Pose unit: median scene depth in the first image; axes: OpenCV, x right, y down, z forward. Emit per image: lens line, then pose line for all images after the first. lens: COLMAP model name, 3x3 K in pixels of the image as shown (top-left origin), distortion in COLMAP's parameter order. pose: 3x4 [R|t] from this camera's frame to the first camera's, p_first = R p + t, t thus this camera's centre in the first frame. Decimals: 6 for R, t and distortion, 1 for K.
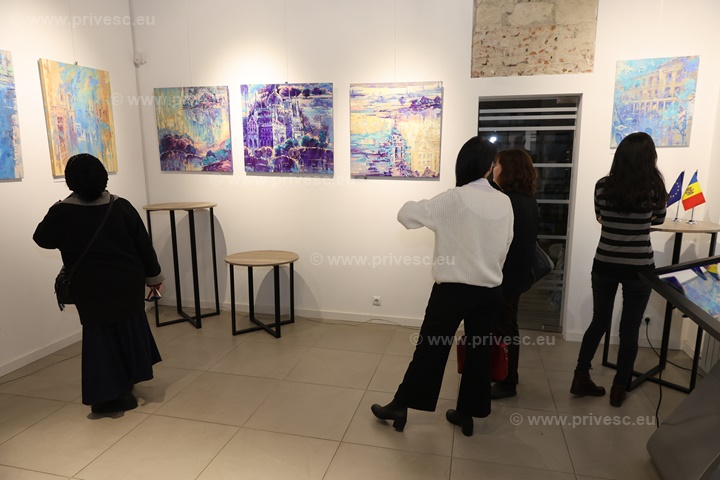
lens RADIAL K [[475.6, 0, 359.8], [0, 475.6, 245.6], [0, 0, 1]] dist [-0.011955, 0.004390]
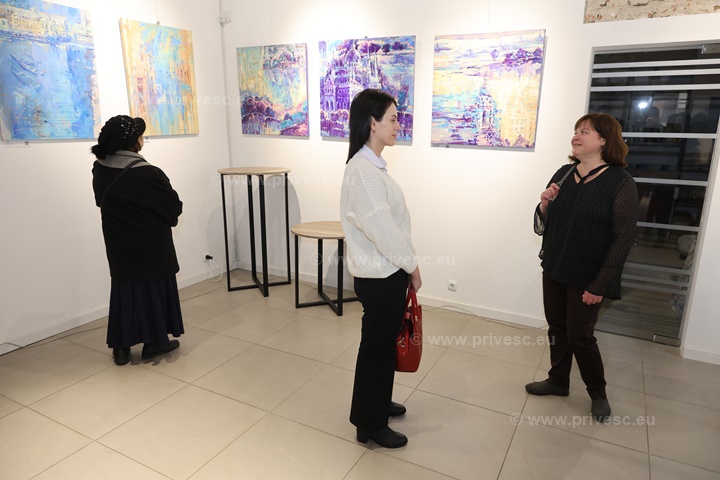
lens RADIAL K [[475.6, 0, 359.8], [0, 475.6, 245.6], [0, 0, 1]] dist [-0.011955, 0.004390]
pose [[0.968894, 0.073466, -0.236321, 0.076674], [-0.057828, 0.995695, 0.072444, -0.013949], [0.240625, -0.056525, 0.968971, 0.101892]]
